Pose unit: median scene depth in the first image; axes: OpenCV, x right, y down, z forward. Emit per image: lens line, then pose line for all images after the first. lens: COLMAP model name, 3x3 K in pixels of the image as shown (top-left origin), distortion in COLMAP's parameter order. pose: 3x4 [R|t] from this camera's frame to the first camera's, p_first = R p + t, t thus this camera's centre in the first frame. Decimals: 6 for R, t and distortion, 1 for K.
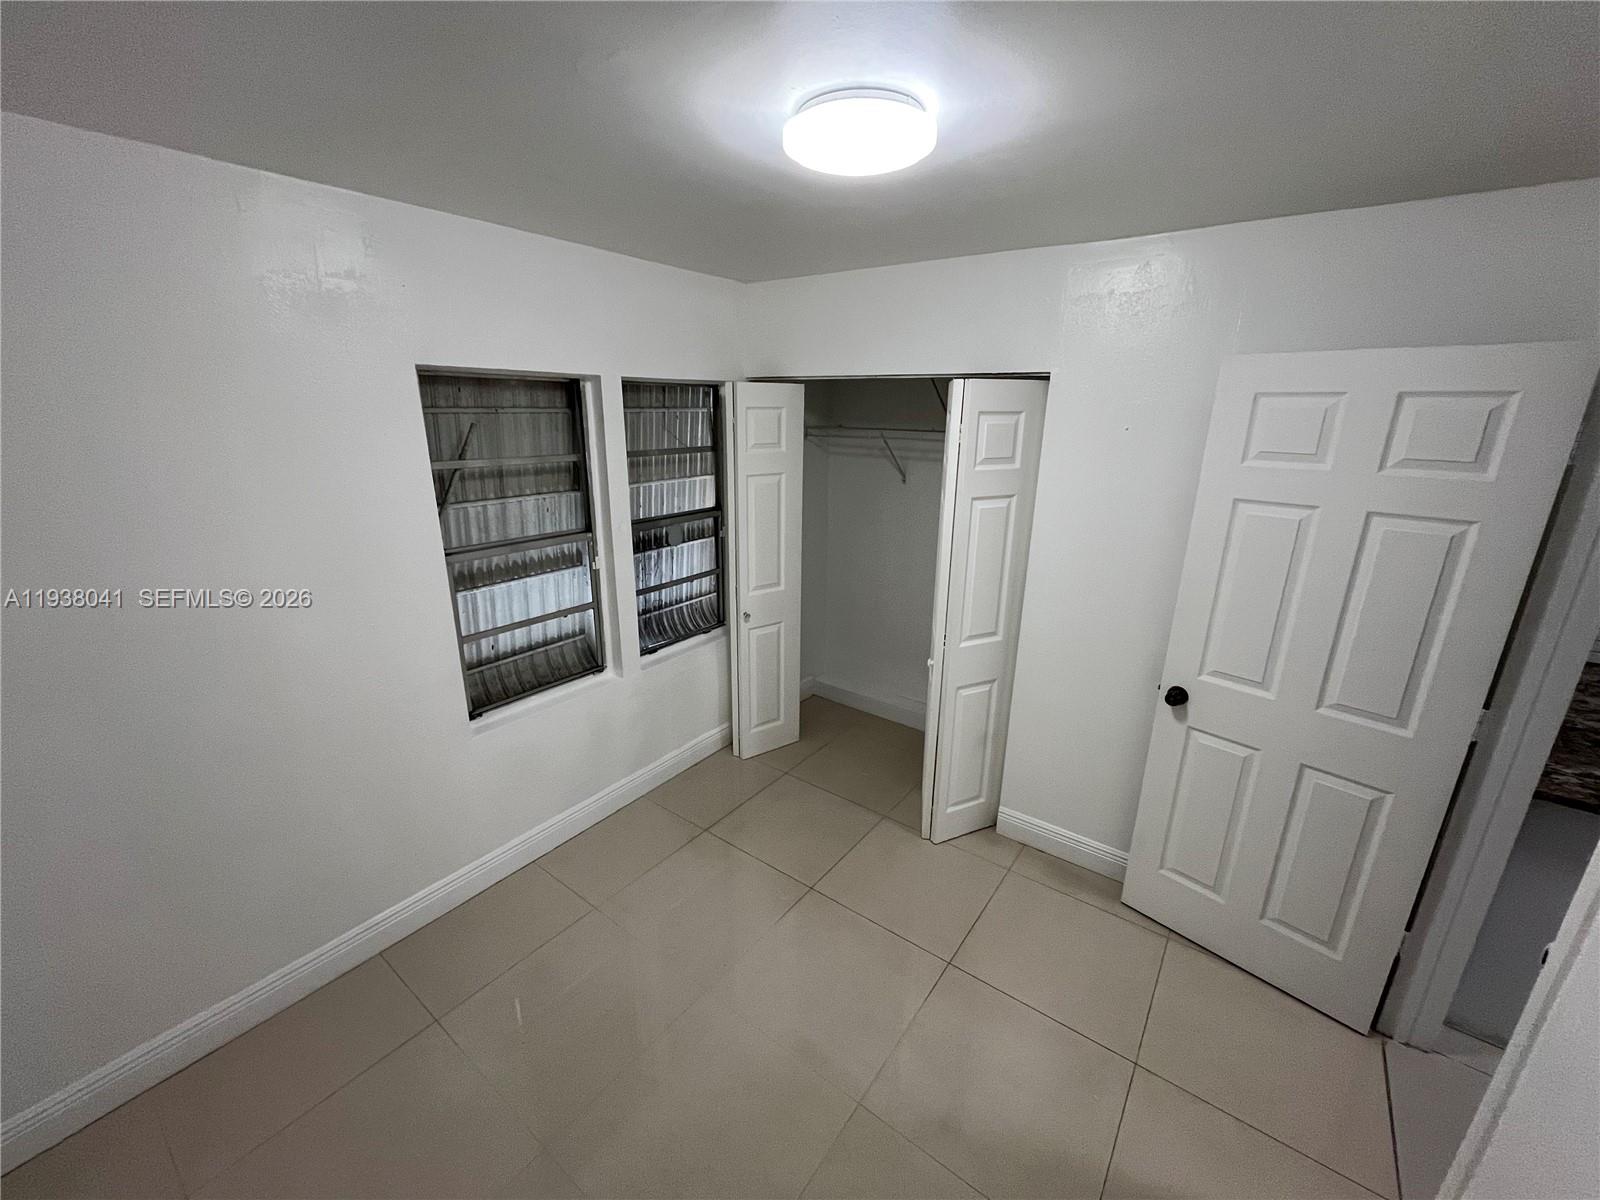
lens RADIAL K [[644.1, 0, 800.0], [0, 644.1, 600.0], [0, 0, 1]] dist [0.000606, 0.000020]
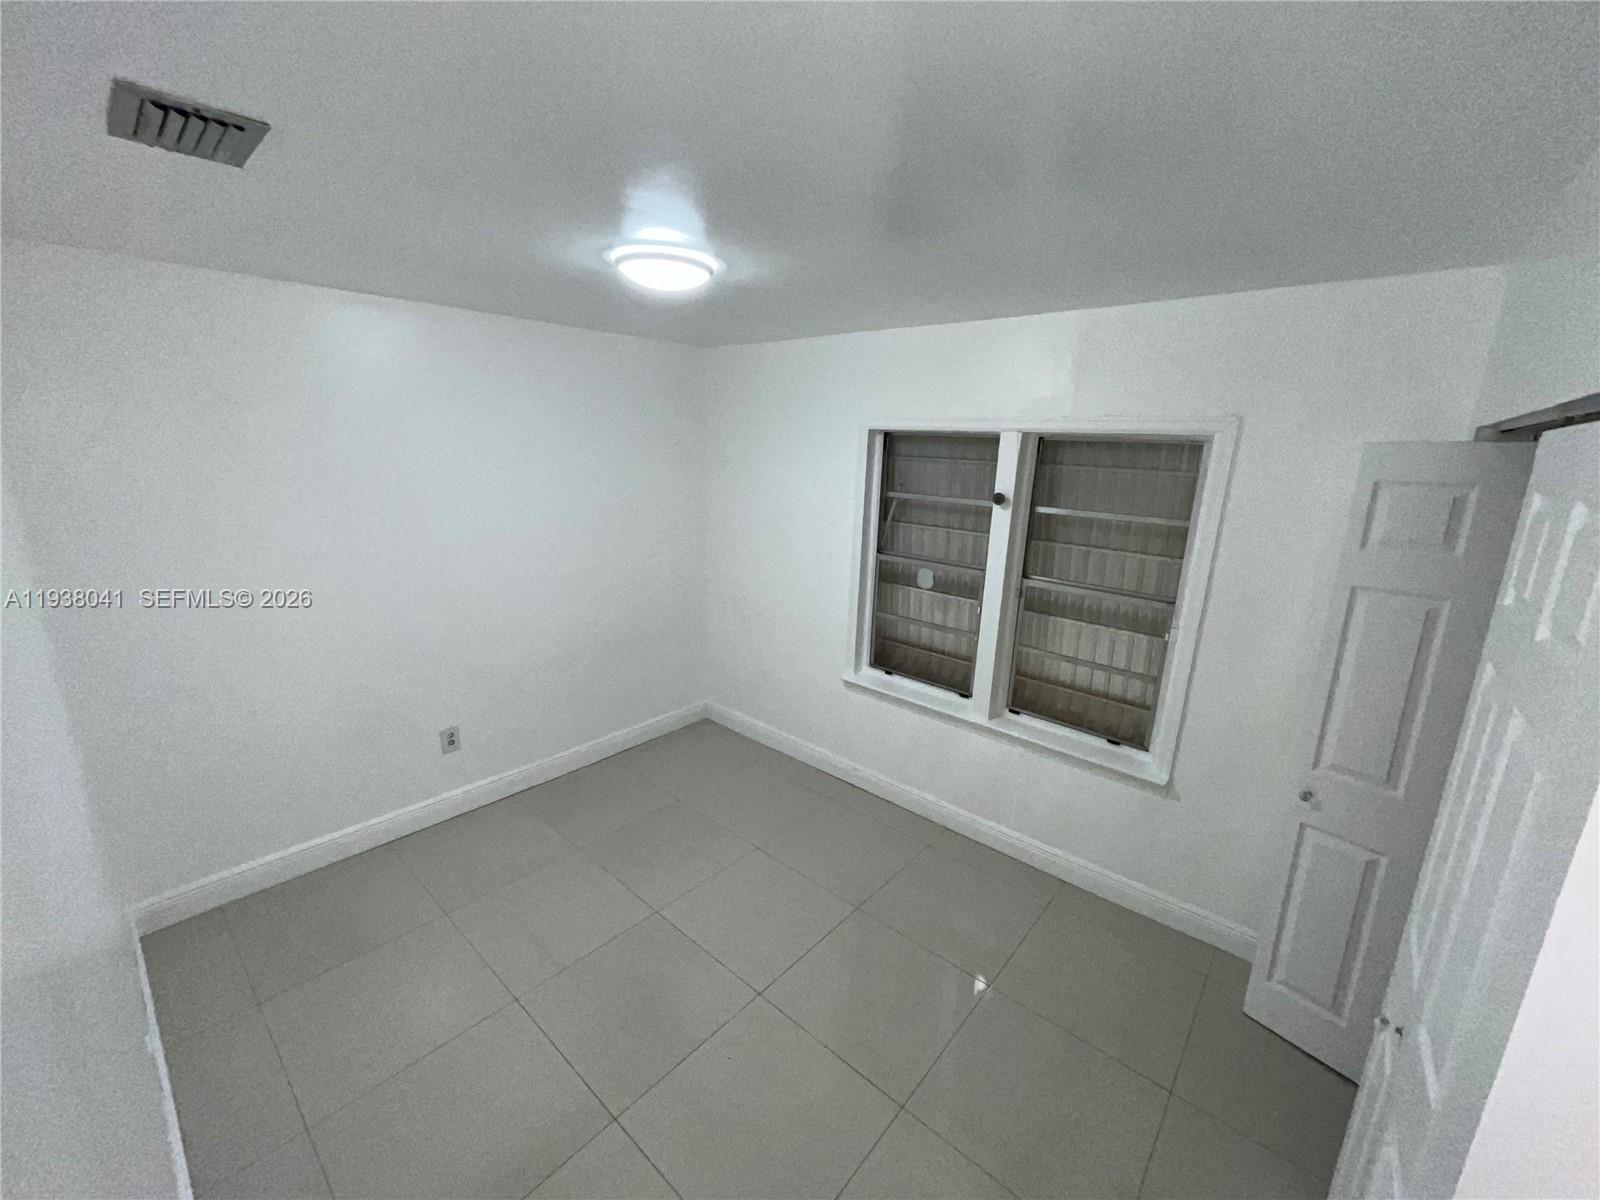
lens RADIAL K [[644.1, 0, 800.0], [0, 644.1, 600.0], [0, 0, 1]] dist [0.000606, 0.000020]
pose [[-0.075687, 0.242270, -0.967252, 0.736478], [-0.301883, 0.918943, 0.253792, -0.235932], [0.950336, 0.311206, 0.003586, 0.689668]]
